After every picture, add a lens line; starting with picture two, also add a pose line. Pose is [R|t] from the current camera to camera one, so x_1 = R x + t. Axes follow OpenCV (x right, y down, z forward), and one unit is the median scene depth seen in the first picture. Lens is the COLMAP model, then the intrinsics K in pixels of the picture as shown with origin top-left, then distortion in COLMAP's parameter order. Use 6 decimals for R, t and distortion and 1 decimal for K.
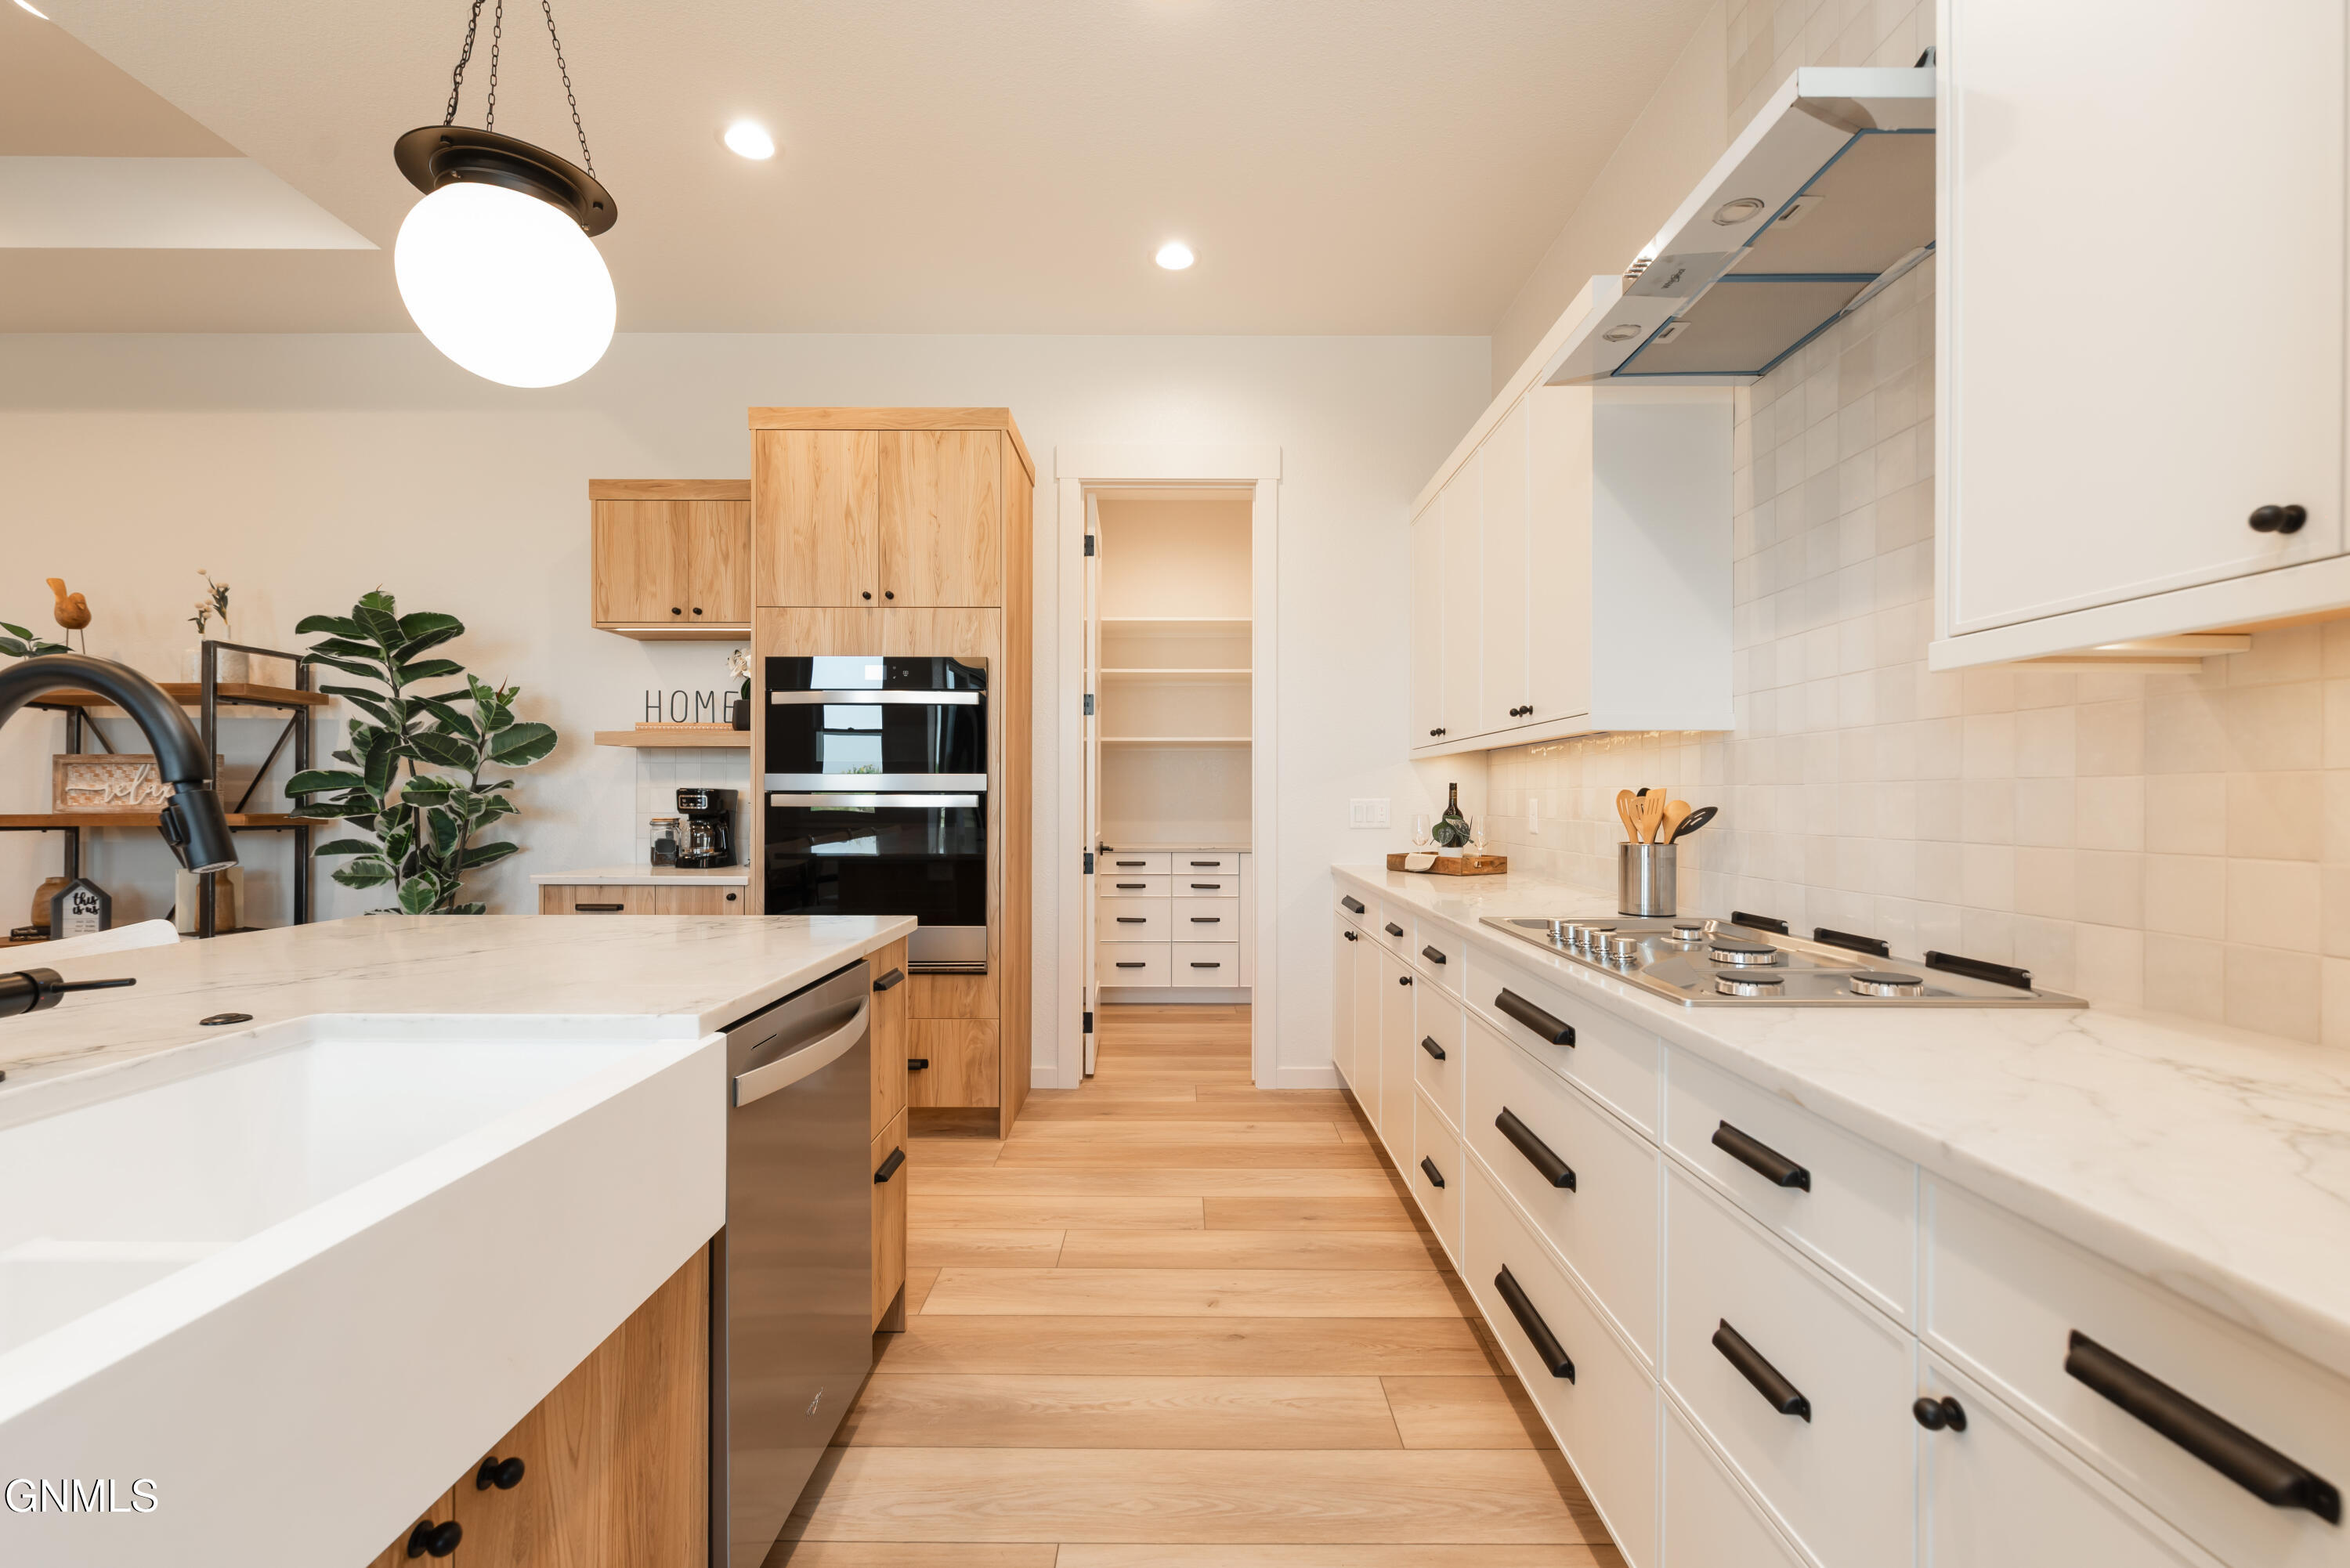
lens RADIAL K [[1013.0, 0, 1174.8], [0, 1013.0, 796.1], [0, 0, 1]] dist [0.000797, -0.000746]
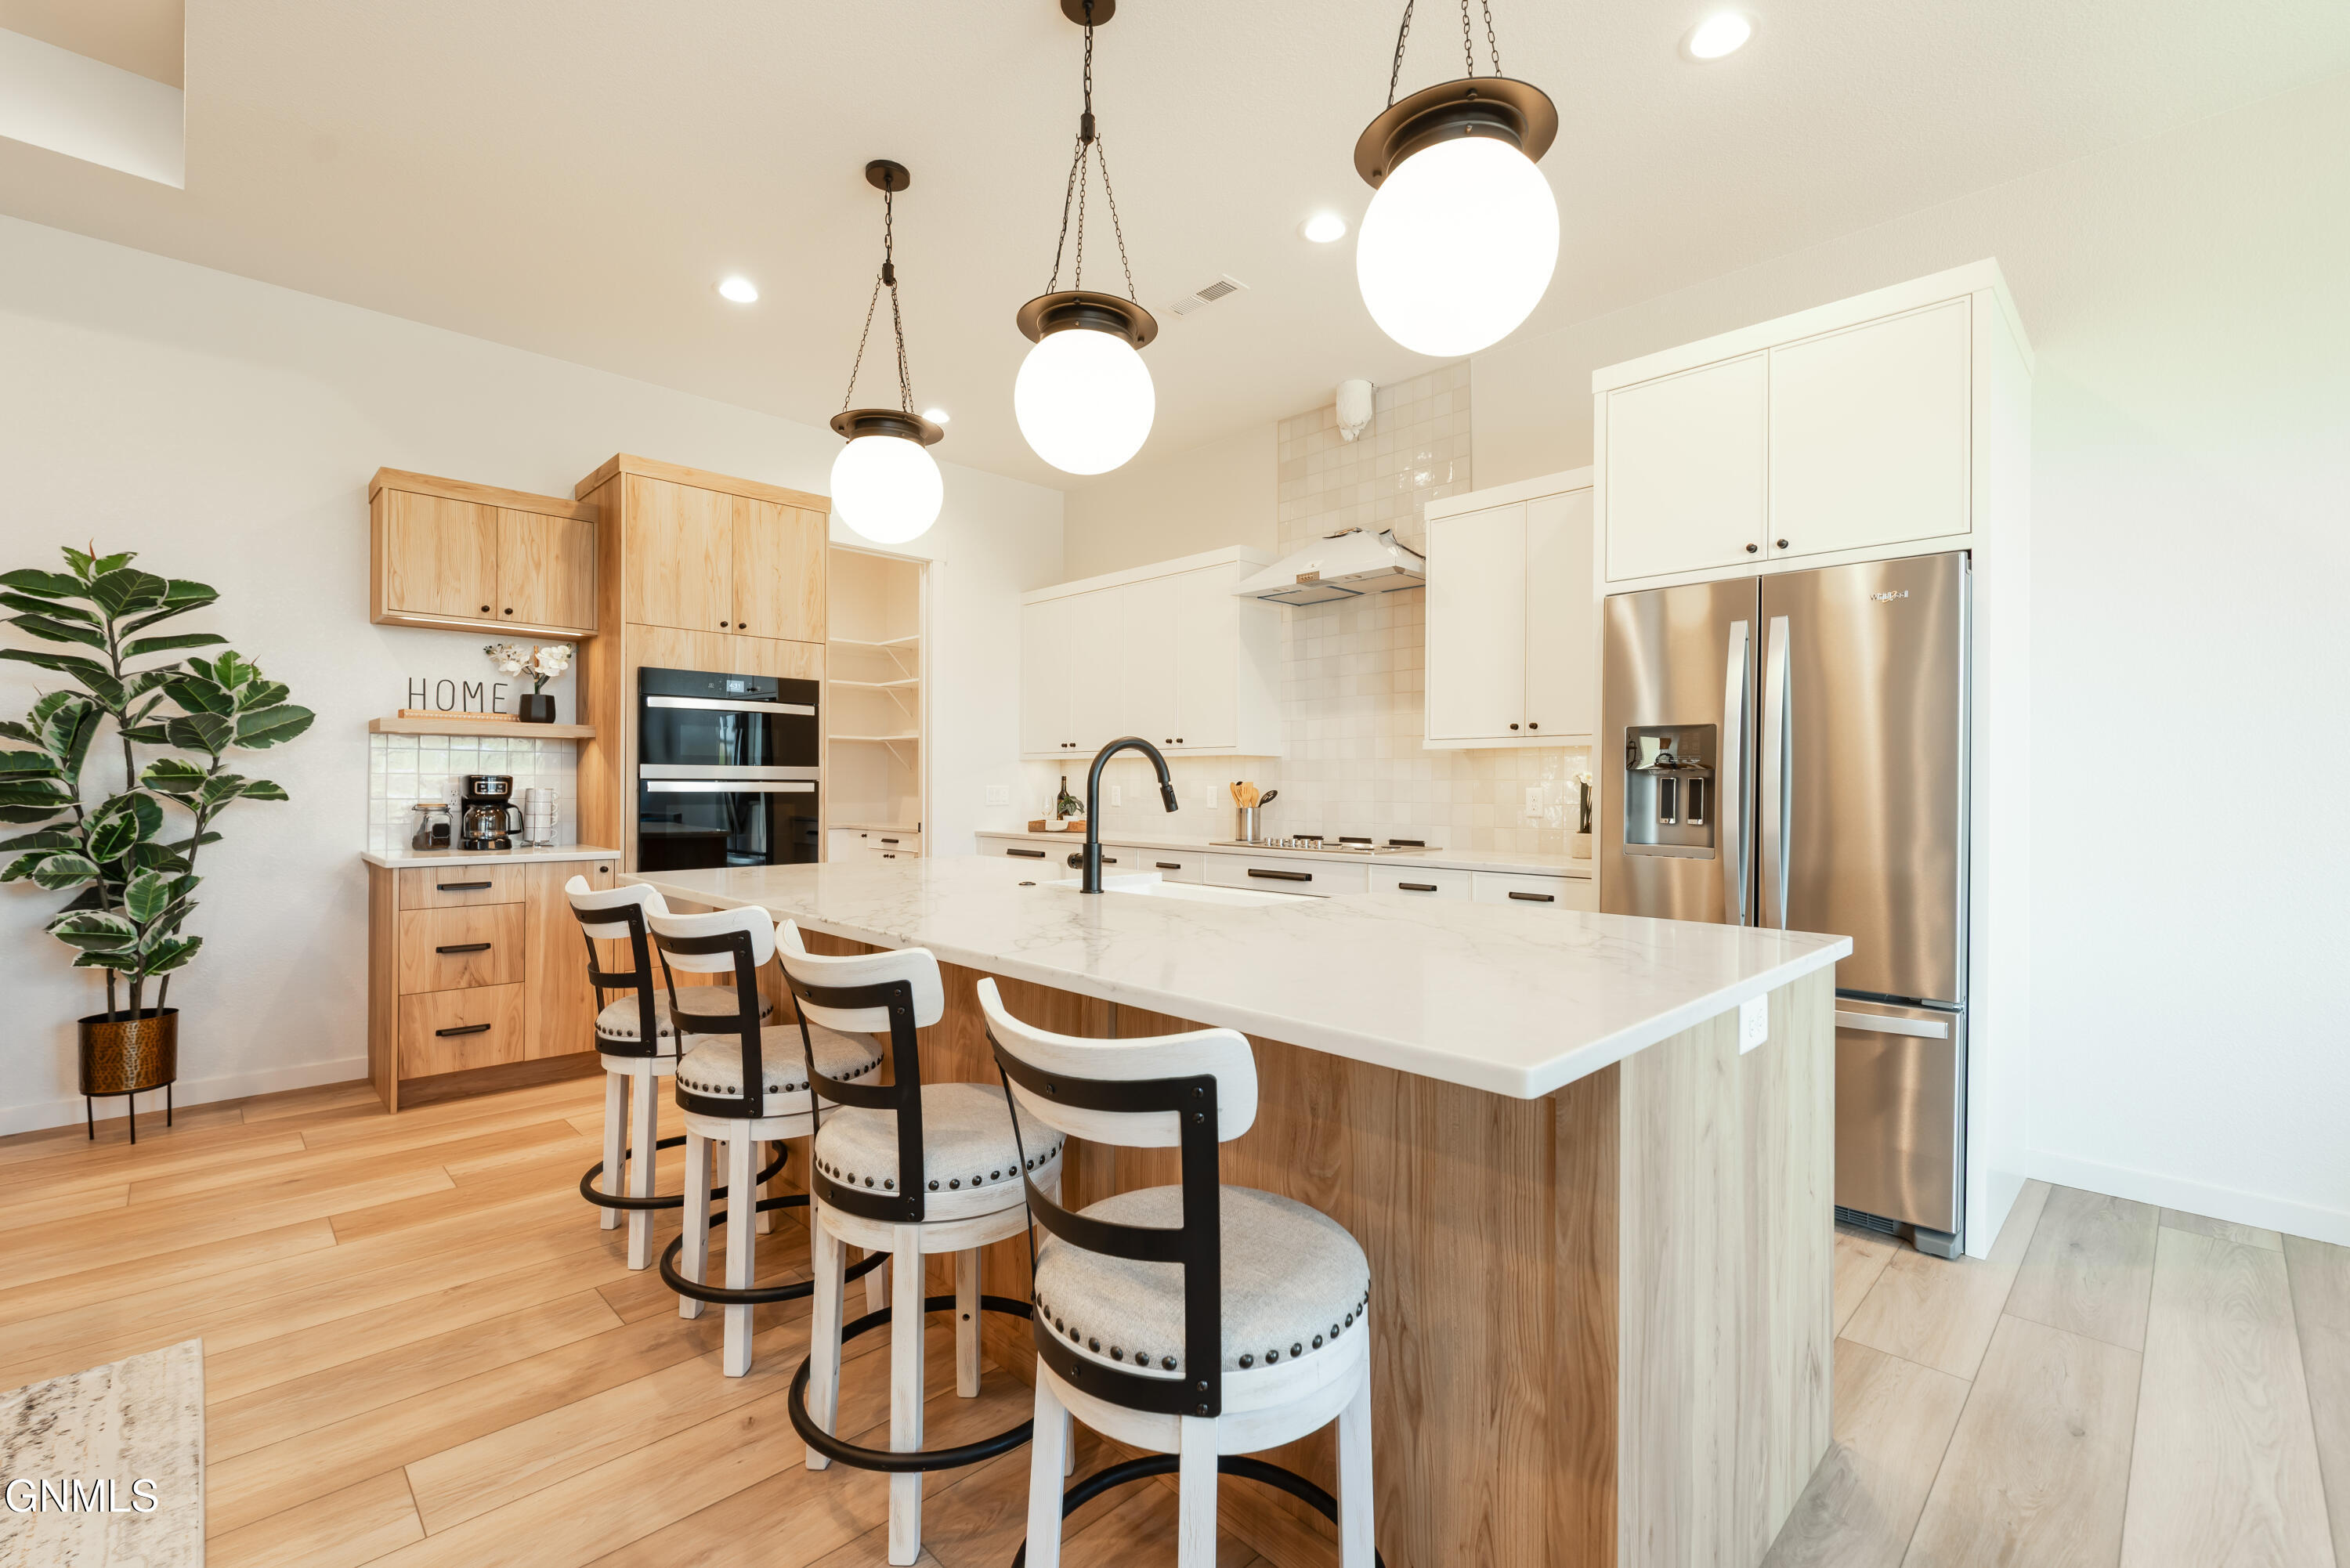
lens RADIAL K [[1013.0, 0, 1177.7], [0, 1013.0, 782.2], [0, 0, 1]] dist [0.000797, -0.000746]
pose [[0.714154, 0.004989, 0.699971, -0.748087], [-0.004730, 0.999986, -0.002302, -0.001056], [-0.699973, -0.001667, 0.714167, -0.283152]]
